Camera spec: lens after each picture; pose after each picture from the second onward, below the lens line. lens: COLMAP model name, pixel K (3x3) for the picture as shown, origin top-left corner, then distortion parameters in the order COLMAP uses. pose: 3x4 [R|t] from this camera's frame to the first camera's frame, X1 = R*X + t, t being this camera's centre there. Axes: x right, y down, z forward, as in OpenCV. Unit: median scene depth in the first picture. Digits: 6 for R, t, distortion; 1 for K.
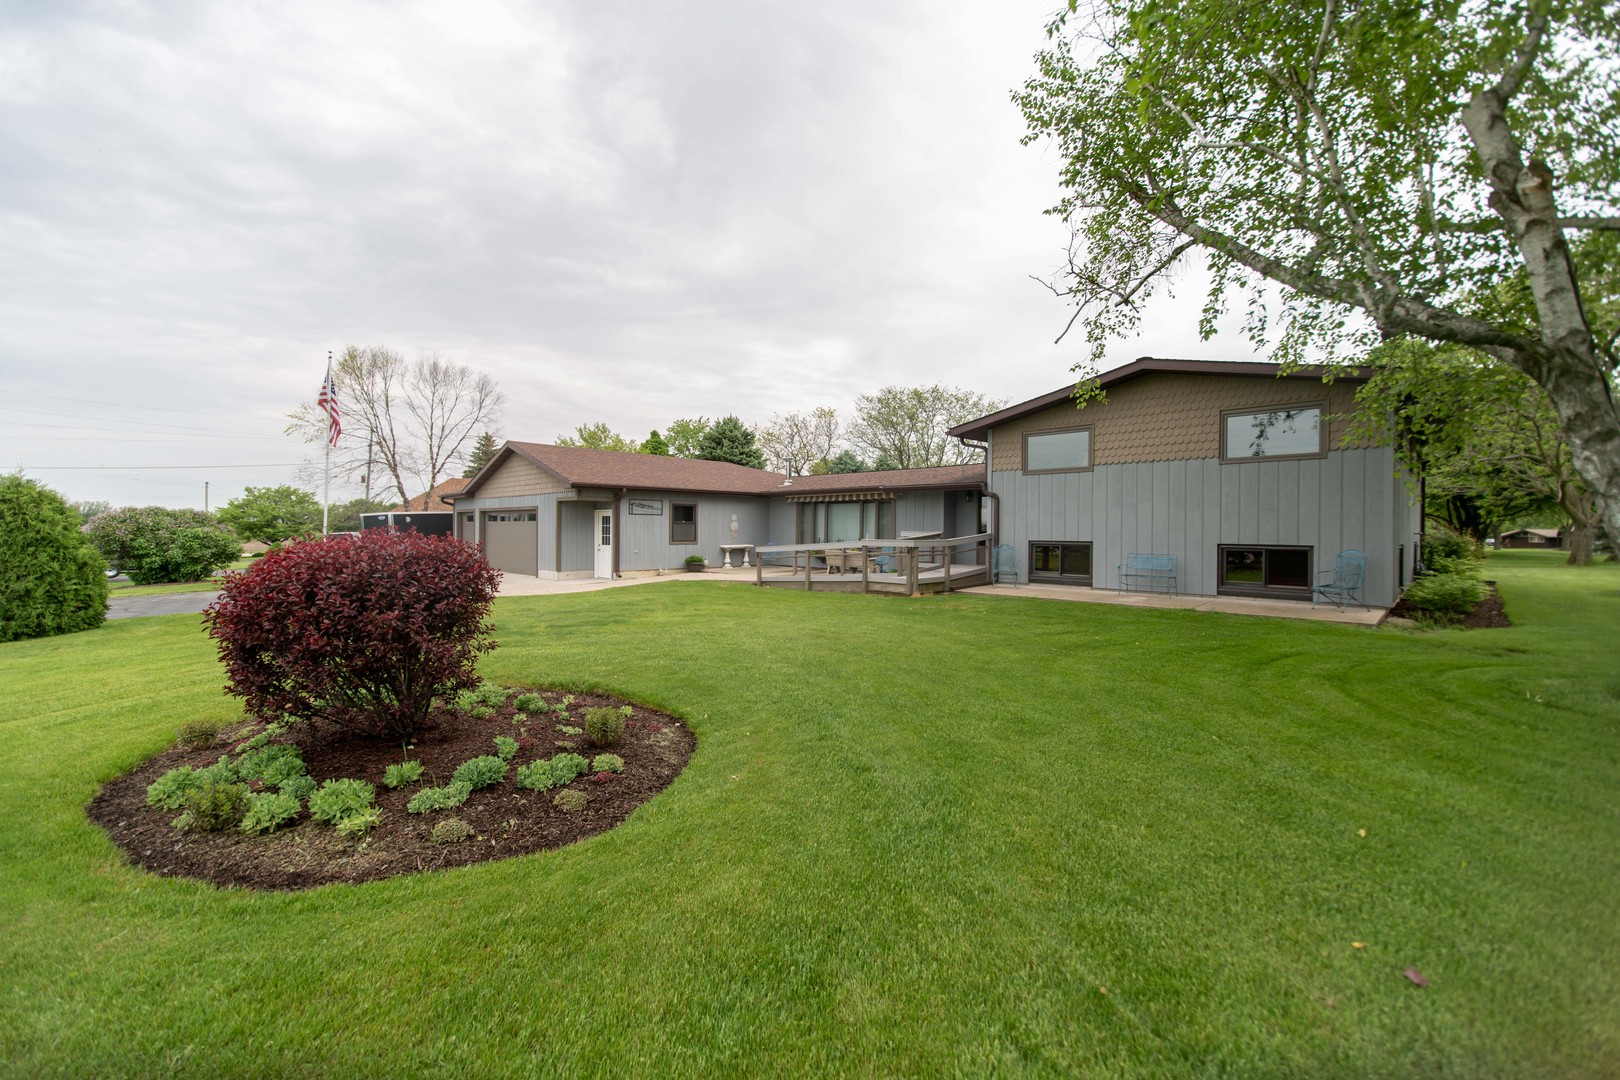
lens RADIAL K [[649.9, 0, 807.9], [0, 649.9, 531.3], [0, 0, 1]] dist [-0.004648, -0.000520]
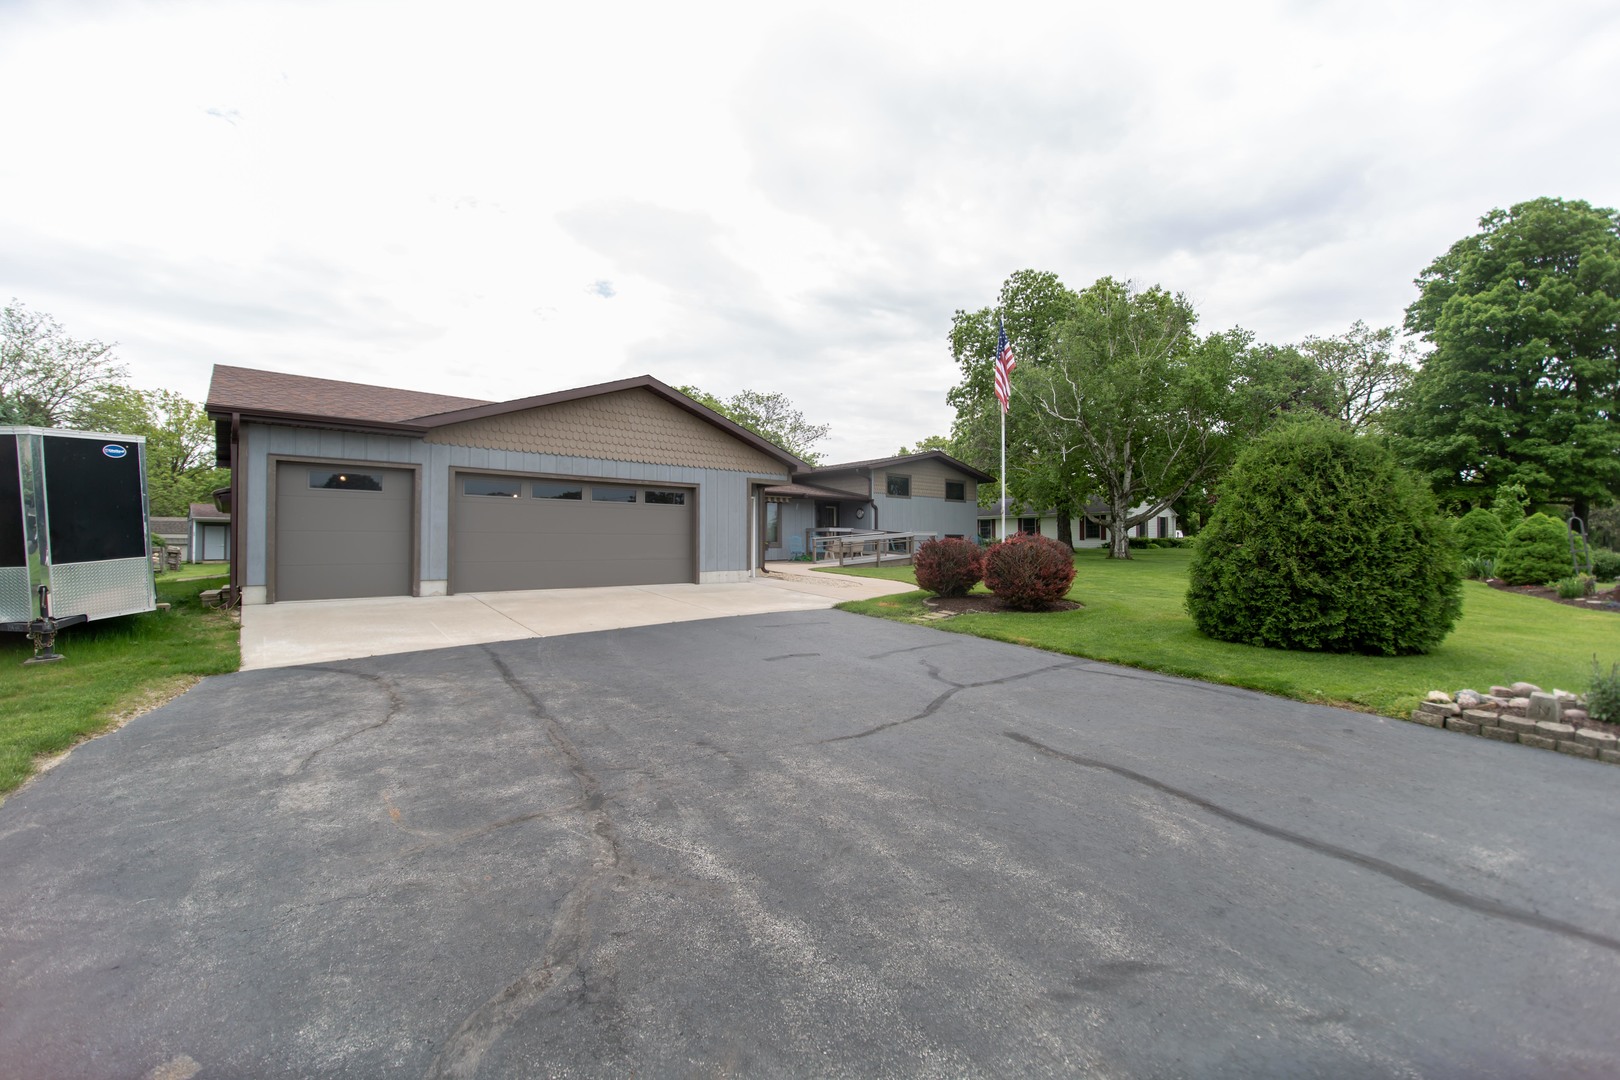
lens RADIAL K [[649.9, 0, 807.9], [0, 649.9, 531.3], [0, 0, 1]] dist [-0.004648, -0.000520]
pose [[0.061441, 0.012922, 0.998027, -1.243009], [0.004922, 0.999900, -0.013250, 0.026961], [-0.998099, 0.005727, 0.061372, 0.926200]]
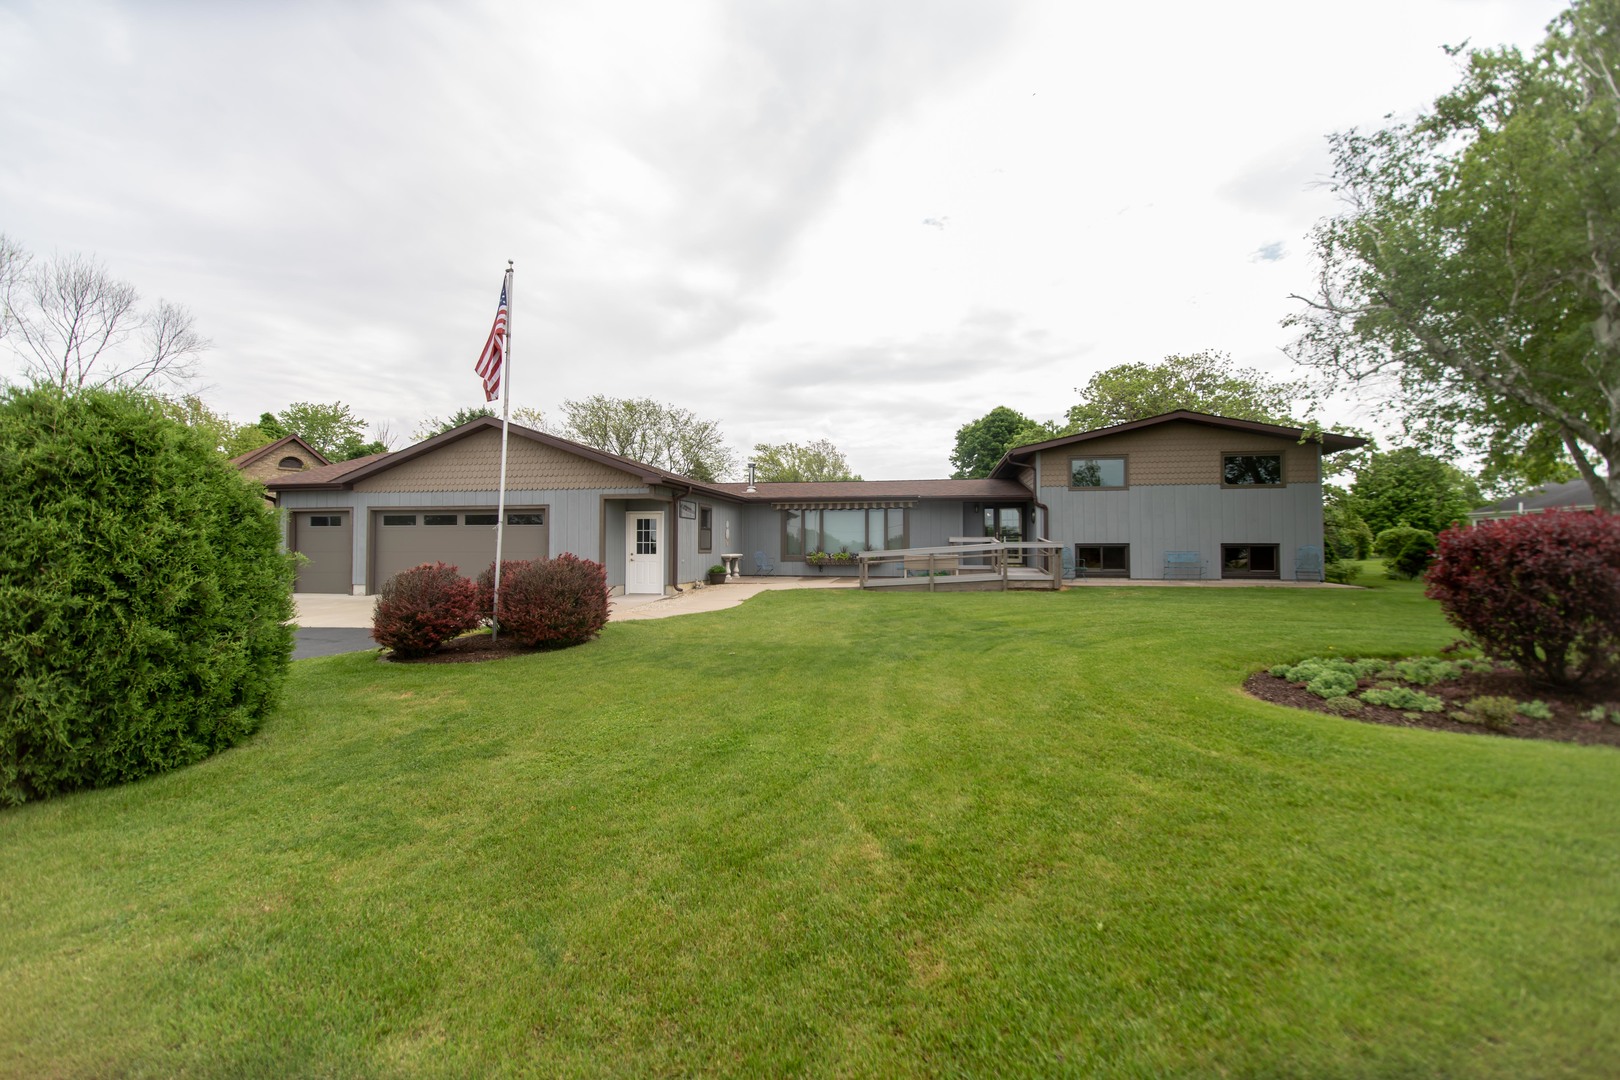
lens RADIAL K [[649.9, 0, 807.9], [0, 649.9, 531.3], [0, 0, 1]] dist [-0.004648, -0.000520]
pose [[0.827015, 0.009198, 0.562105, -0.654434], [0.007032, 0.999619, -0.026703, 0.017204], [-0.562136, 0.026036, 0.826635, 0.219235]]
